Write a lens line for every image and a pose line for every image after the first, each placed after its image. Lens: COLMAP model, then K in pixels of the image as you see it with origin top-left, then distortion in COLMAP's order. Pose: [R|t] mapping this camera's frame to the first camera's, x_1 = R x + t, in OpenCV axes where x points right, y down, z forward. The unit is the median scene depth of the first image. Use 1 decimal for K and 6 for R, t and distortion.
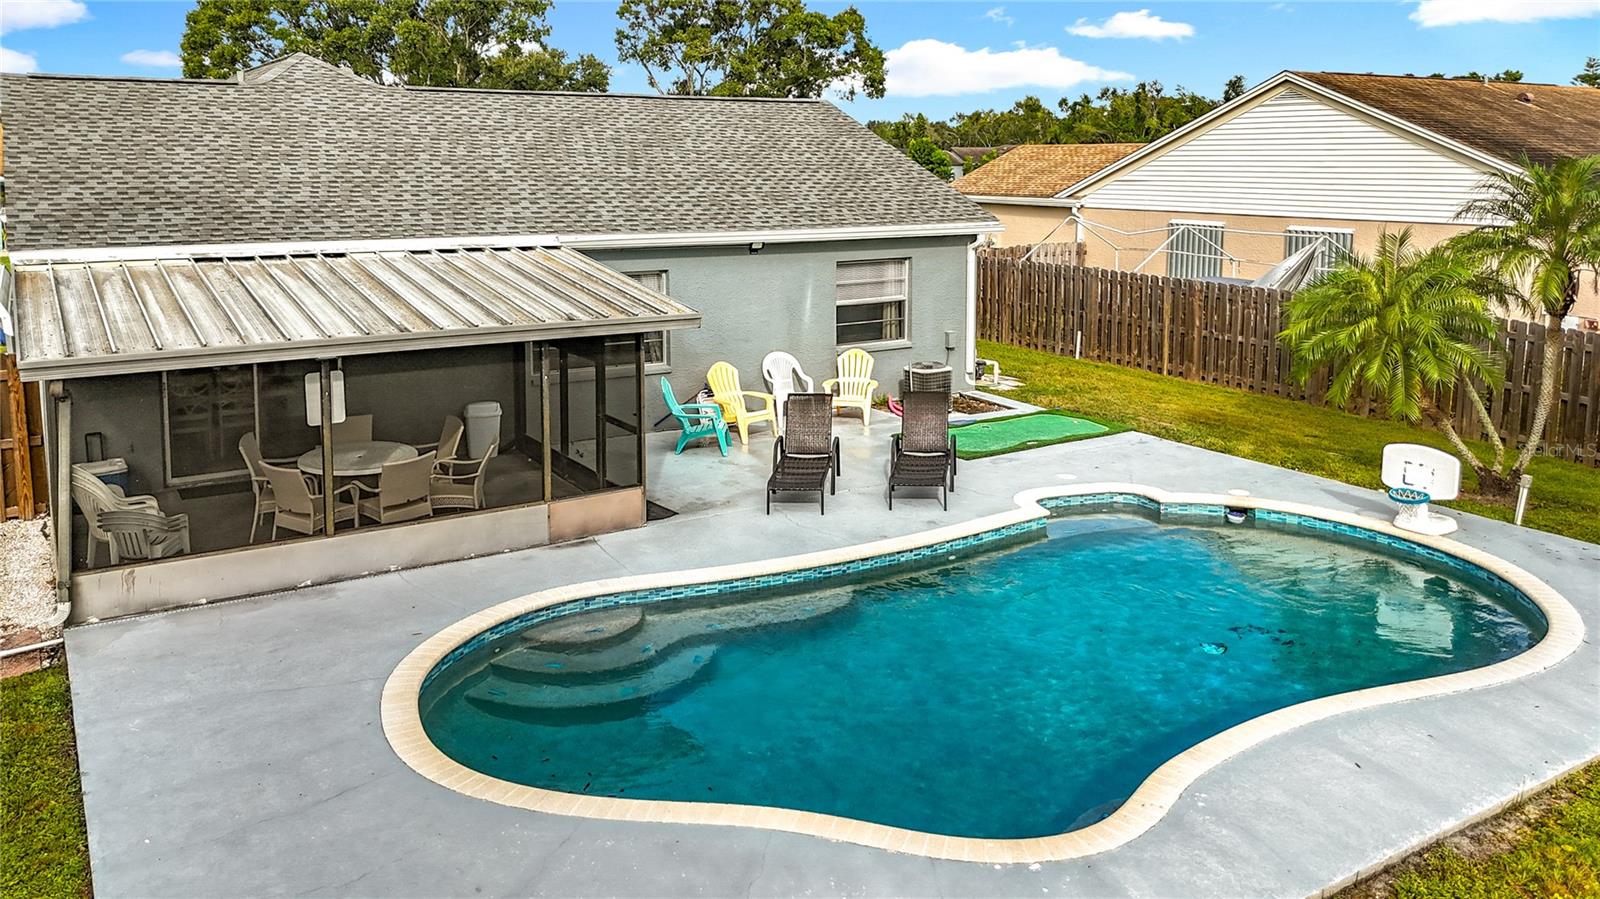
lens RADIAL K [[1228.0, 0, 804.0], [0, 1228.0, 340.9], [0, 0, 1]] dist [0.035665, -0.028067]
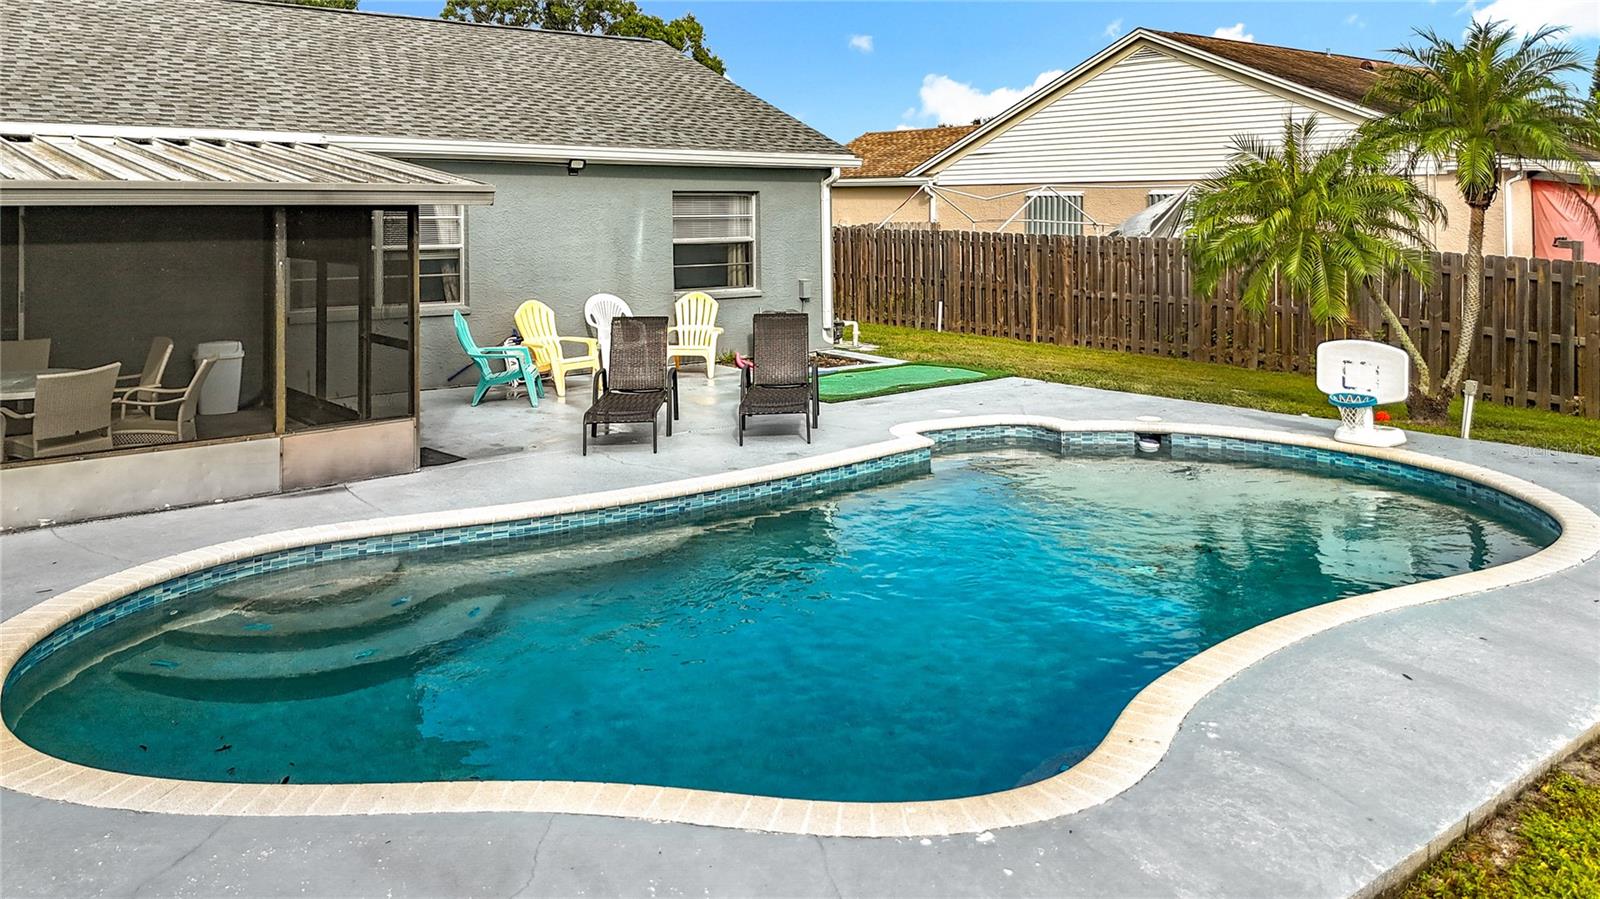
lens RADIAL K [[1228.0, 0, 806.1], [0, 1228.0, 240.8], [0, 0, 1]] dist [0.035665, -0.028067]
pose [[0.991519, -0.004230, 0.129893, 0.010453], [0.020487, 0.992061, -0.124078, 0.107246], [-0.128337, 0.125686, 0.983734, 0.193072]]
